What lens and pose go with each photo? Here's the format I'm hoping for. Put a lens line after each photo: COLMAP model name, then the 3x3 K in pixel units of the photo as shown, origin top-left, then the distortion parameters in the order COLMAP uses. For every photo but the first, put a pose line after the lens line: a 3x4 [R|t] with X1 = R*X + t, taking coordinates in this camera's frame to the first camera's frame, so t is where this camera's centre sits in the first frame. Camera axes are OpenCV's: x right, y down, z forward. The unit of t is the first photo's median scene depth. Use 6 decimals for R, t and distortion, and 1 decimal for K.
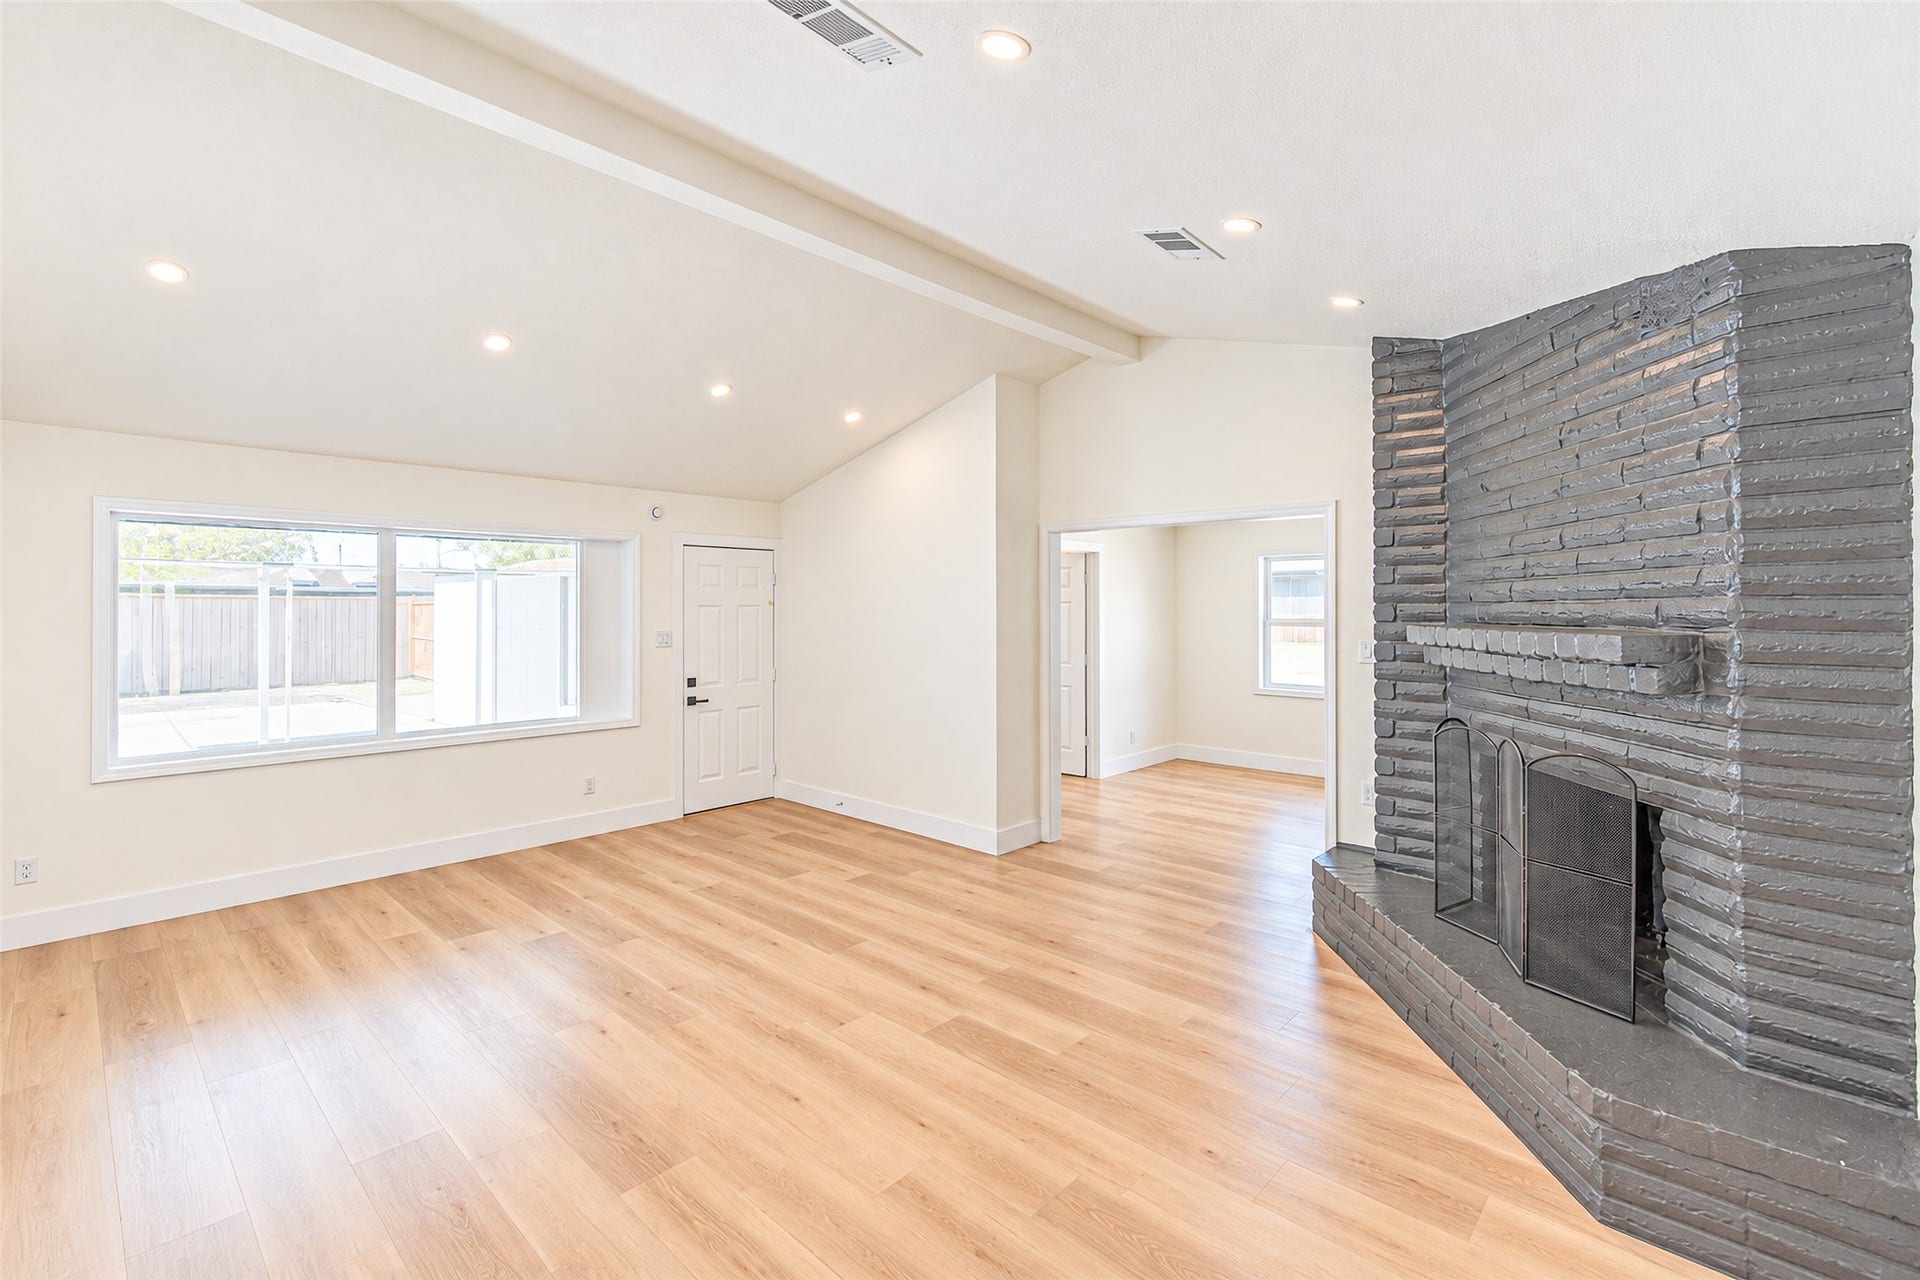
lens RADIAL K [[815.5, 0, 964.2], [0, 815.5, 603.0], [0, 0, 1]] dist [-0.001189, -0.000183]
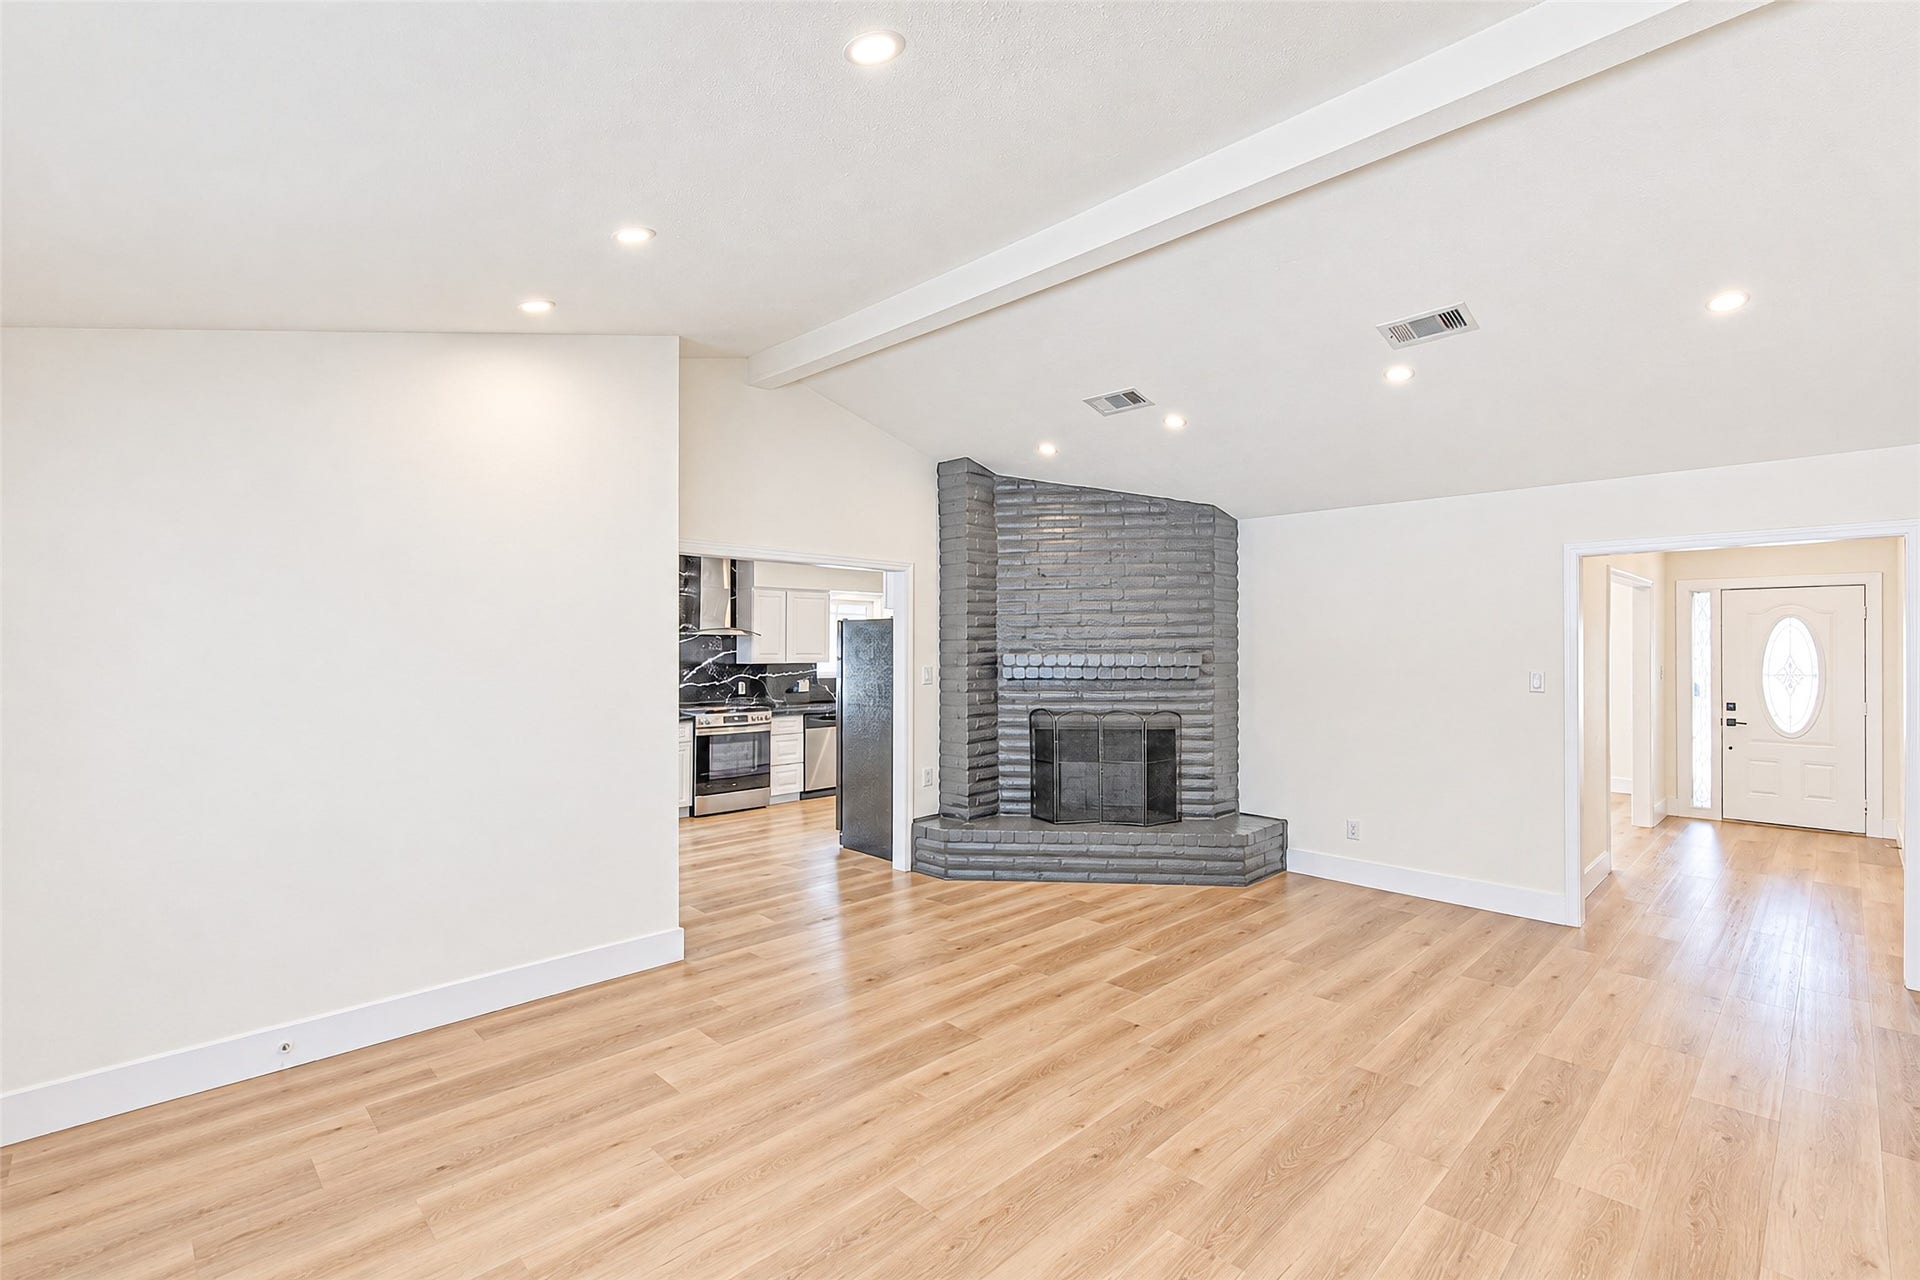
lens RADIAL K [[874.7, 0, 960.0], [0, 874.7, 640.0], [0, 0, 1]] dist [0.009330, -0.000627]
pose [[0.053811, 0.003352, 0.998545, -1.309402], [-0.006733, 0.999973, -0.002994, 0.008935], [-0.998528, -0.006563, 0.053833, 1.159013]]
